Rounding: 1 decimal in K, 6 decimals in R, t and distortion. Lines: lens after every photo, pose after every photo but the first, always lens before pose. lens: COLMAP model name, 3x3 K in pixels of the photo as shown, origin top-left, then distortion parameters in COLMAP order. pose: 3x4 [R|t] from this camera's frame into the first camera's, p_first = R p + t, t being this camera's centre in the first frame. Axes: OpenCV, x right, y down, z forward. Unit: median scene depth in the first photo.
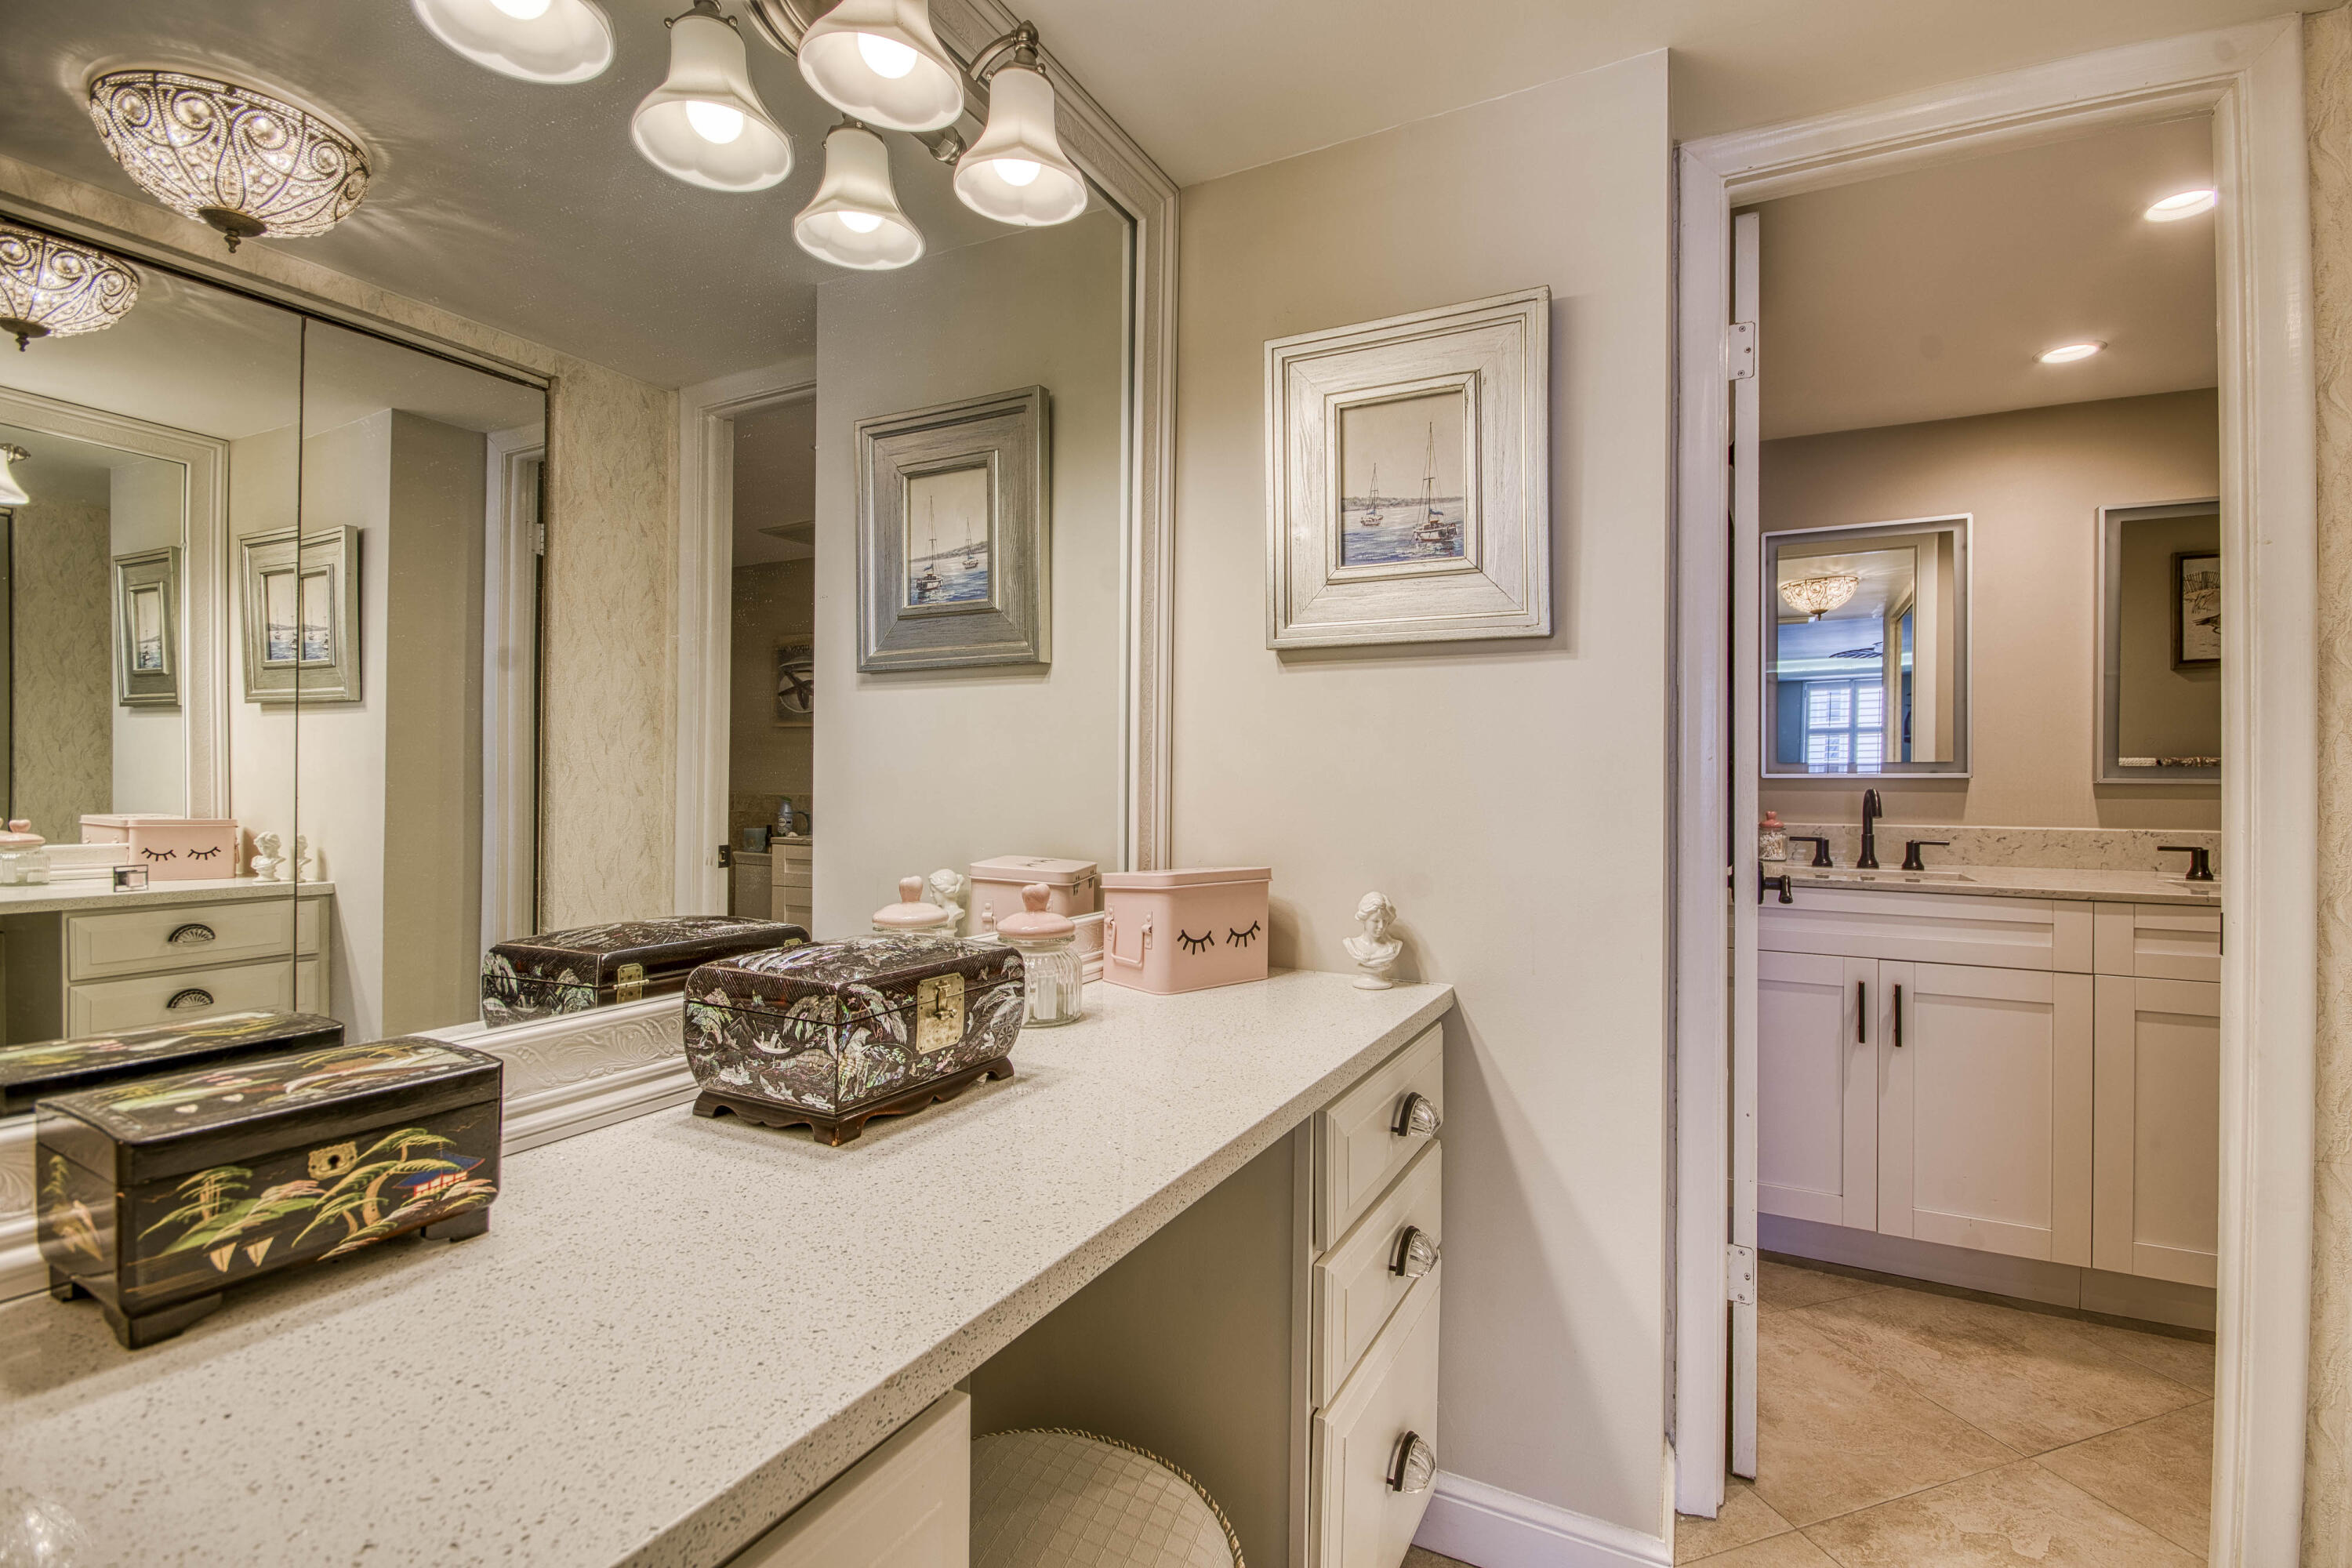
lens RADIAL K [[1050.6, 0, 1233.0], [0, 1050.6, 776.9], [0, 0, 1]] dist [0.011183, -0.014853]
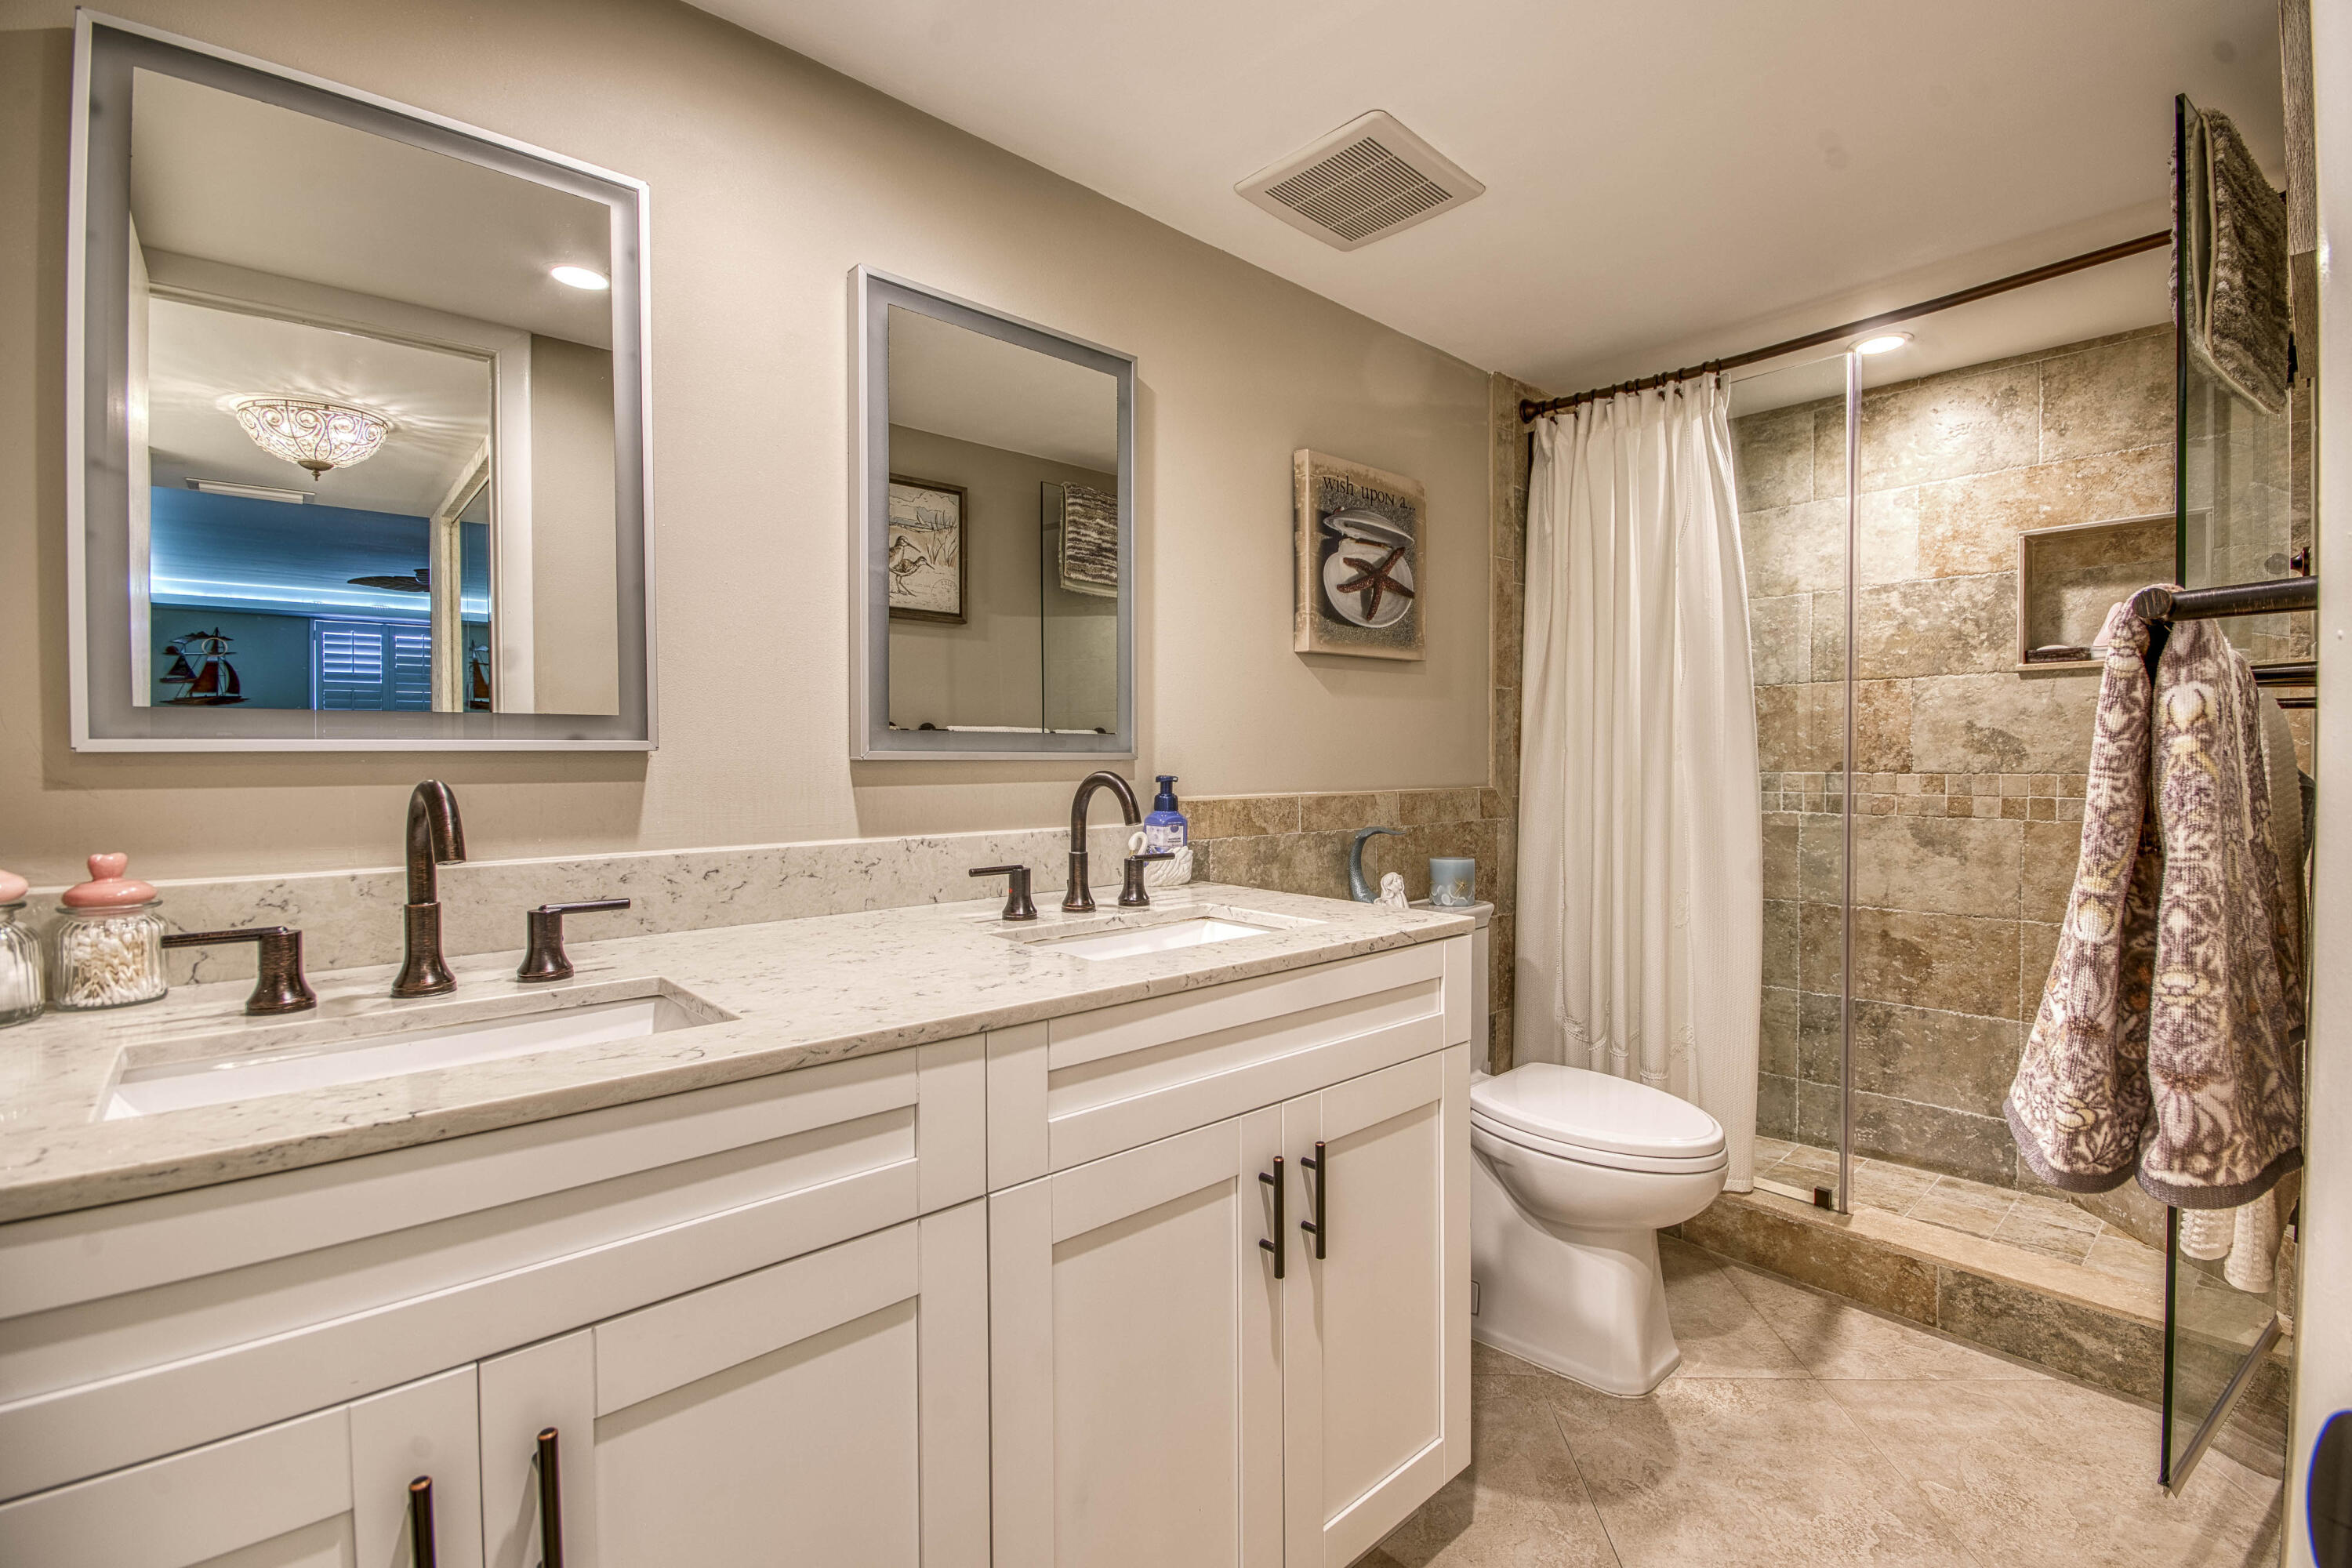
lens RADIAL K [[1050.6, 0, 1233.0], [0, 1050.6, 776.9], [0, 0, 1]] dist [0.011183, -0.014853]
pose [[0.355767, -0.025696, 0.934221, 0.361592], [-0.001777, 0.999602, 0.028171, -0.000792], [-0.934573, -0.011682, 0.355580, 0.605485]]
